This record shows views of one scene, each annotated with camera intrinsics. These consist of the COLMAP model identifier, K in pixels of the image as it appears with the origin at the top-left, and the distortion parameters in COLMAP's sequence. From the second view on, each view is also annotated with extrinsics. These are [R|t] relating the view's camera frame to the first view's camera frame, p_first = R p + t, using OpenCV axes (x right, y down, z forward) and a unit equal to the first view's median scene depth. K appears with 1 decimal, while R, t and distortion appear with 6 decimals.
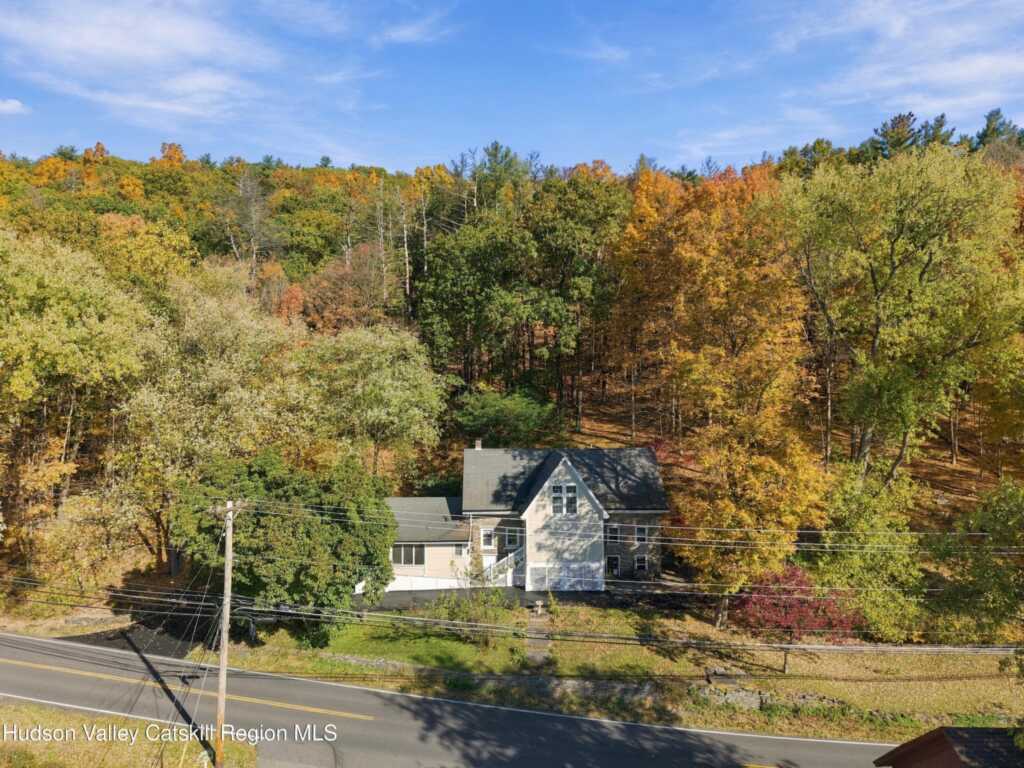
lens RADIAL K [[693.4, 0, 514.4], [0, 693.4, 385.6], [0, 0, 1]] dist [0.024111, -0.009530]
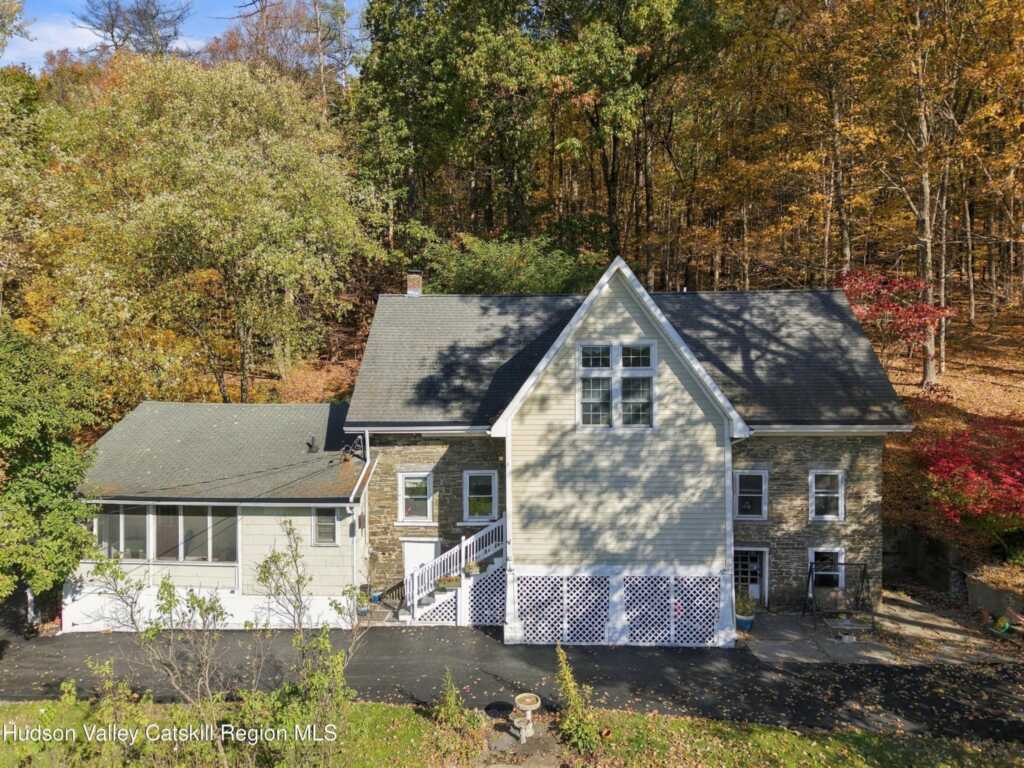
lens RADIAL K [[693.4, 0, 514.9], [0, 693.4, 385.6], [0, 0, 1]] dist [0.024111, -0.009530]
pose [[0.996561, 0.004175, -0.082757, 0.050313], [-0.003037, 0.999899, 0.013877, 0.156770], [0.082807, -0.013578, 0.996473, 0.639616]]
